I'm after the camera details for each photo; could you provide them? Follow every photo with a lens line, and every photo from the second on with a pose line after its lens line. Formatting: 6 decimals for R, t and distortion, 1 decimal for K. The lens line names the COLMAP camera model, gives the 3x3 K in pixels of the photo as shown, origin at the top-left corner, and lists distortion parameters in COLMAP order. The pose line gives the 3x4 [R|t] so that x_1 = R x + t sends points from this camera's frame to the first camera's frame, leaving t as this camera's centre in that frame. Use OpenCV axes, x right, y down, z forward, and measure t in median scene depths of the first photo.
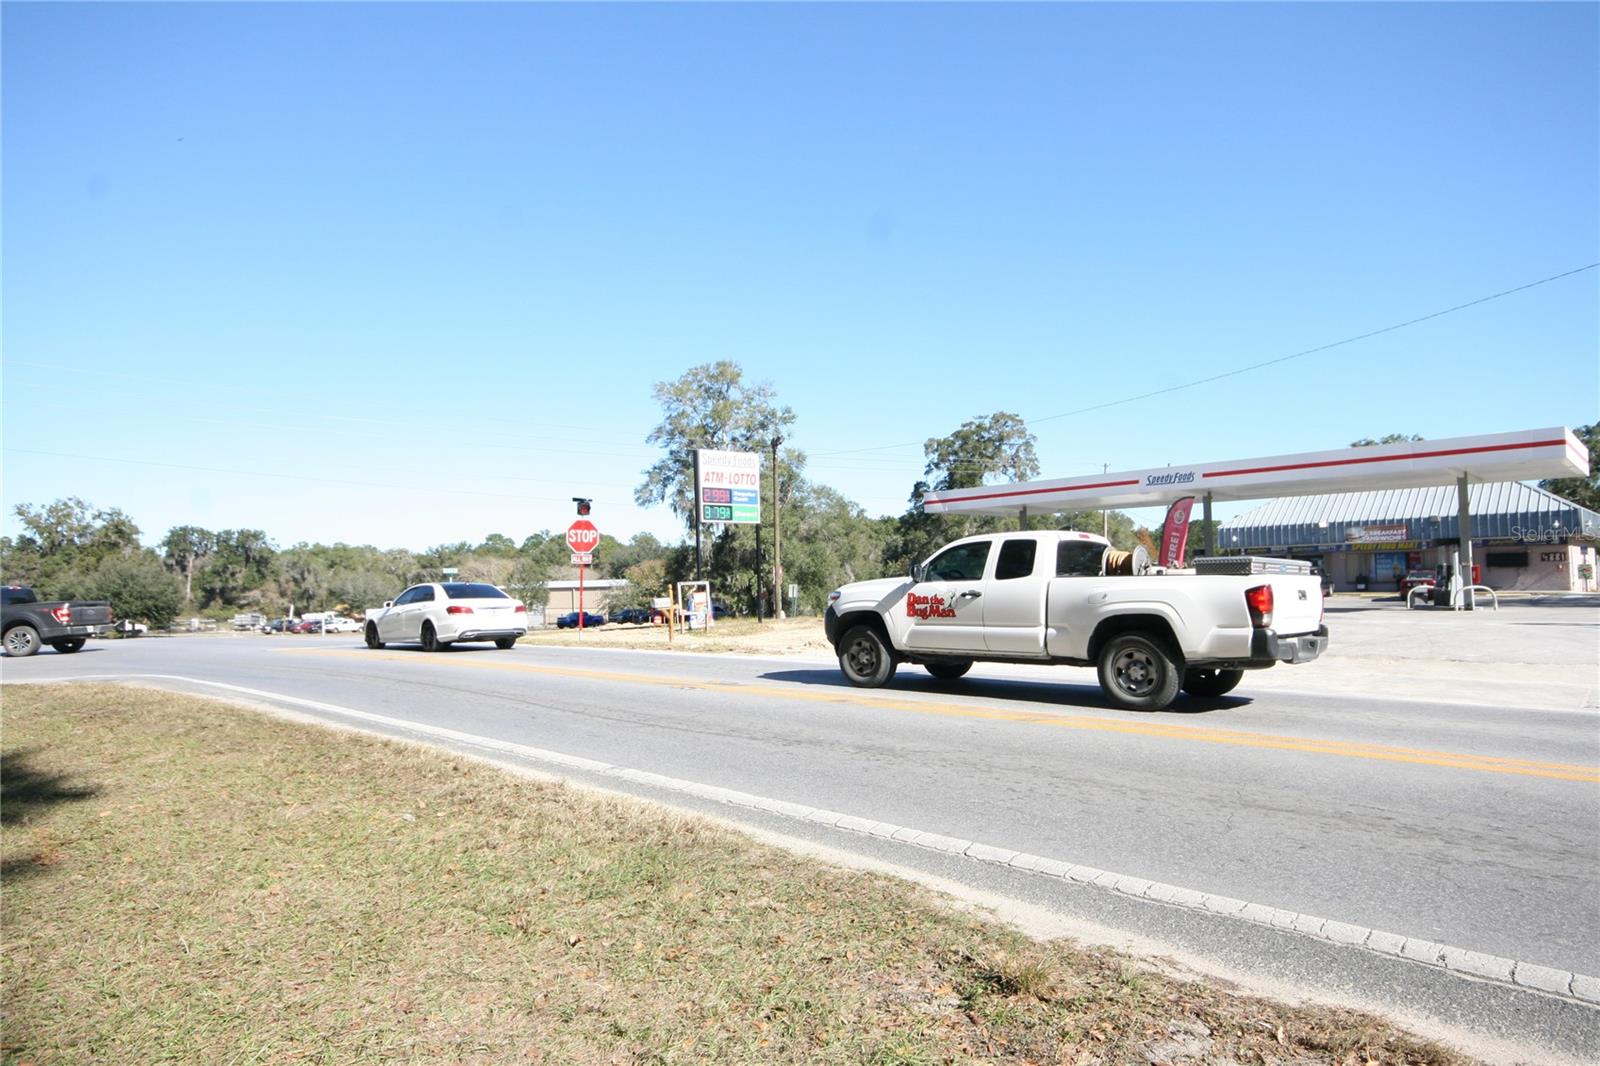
lens RADIAL K [[922.2, 0, 800.0], [0, 922.2, 533.0], [0, 0, 1]] dist [0.003384, 0.014915]
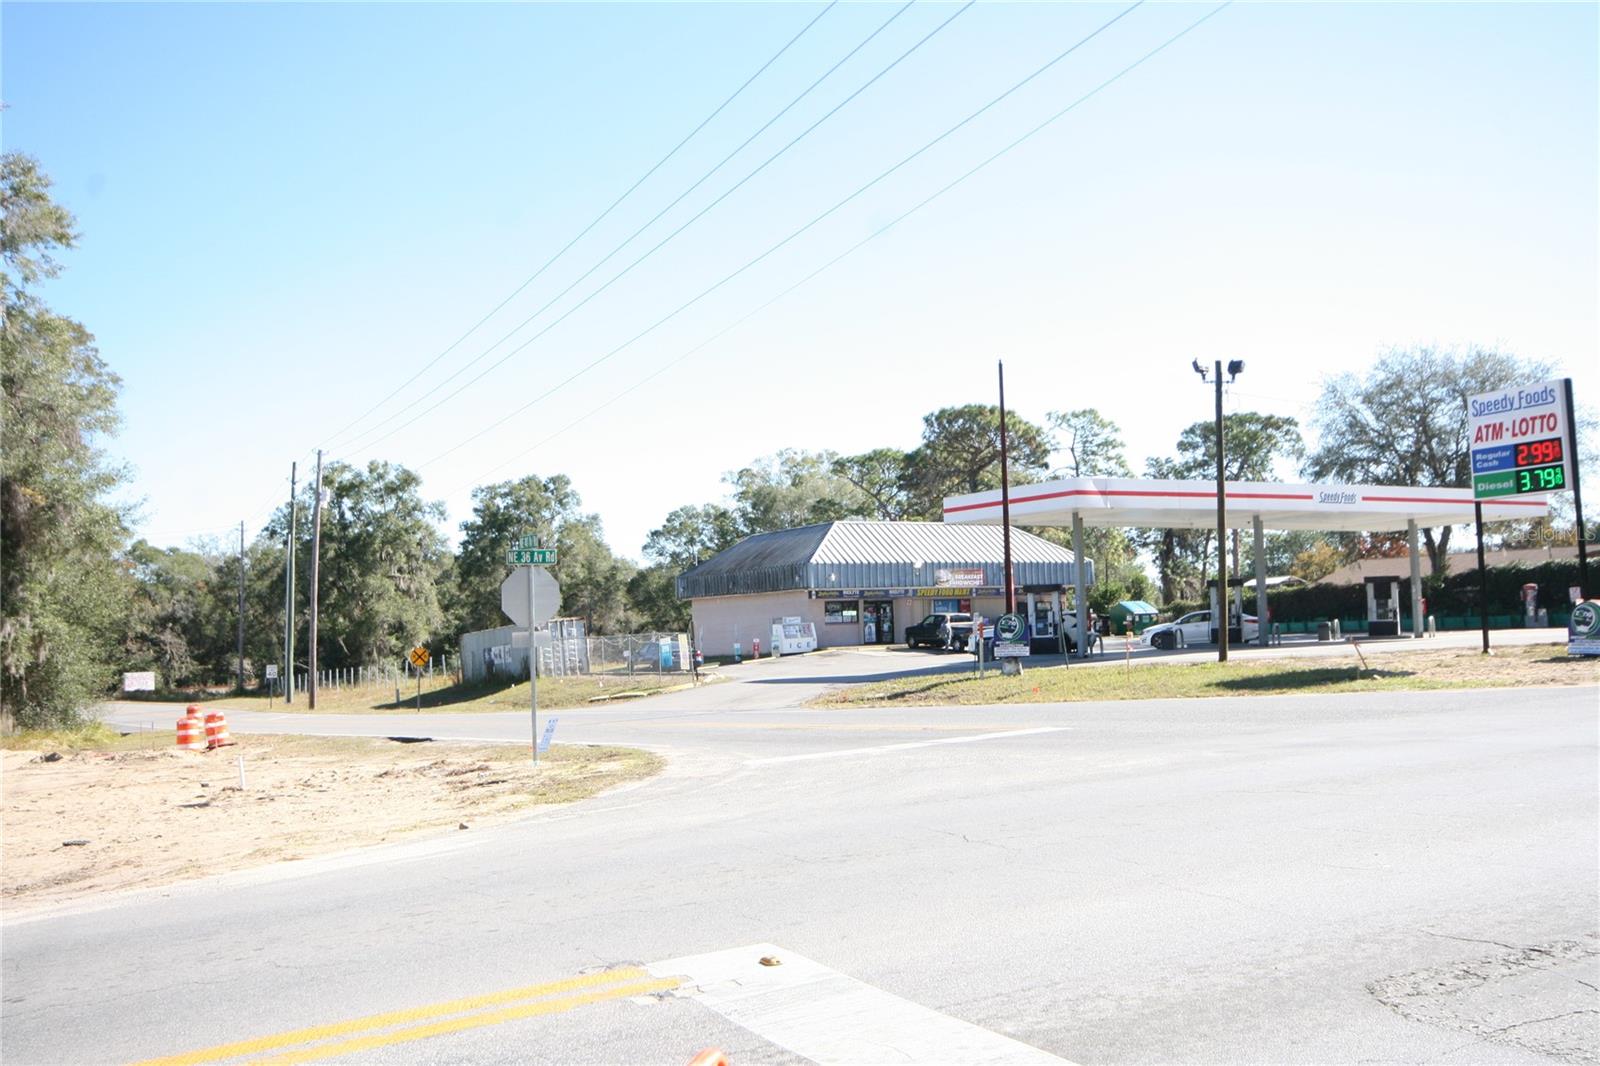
lens RADIAL K [[1410.5, 0, 800.0], [0, 1410.5, 533.0], [0, 0, 1]] dist [-0.006697, 0.085132]
pose [[0.335396, 0.073823, 0.939180, -1.096798], [-0.029052, 0.997261, -0.068013, 0.085943], [-0.941629, -0.004474, 0.336622, 1.084043]]
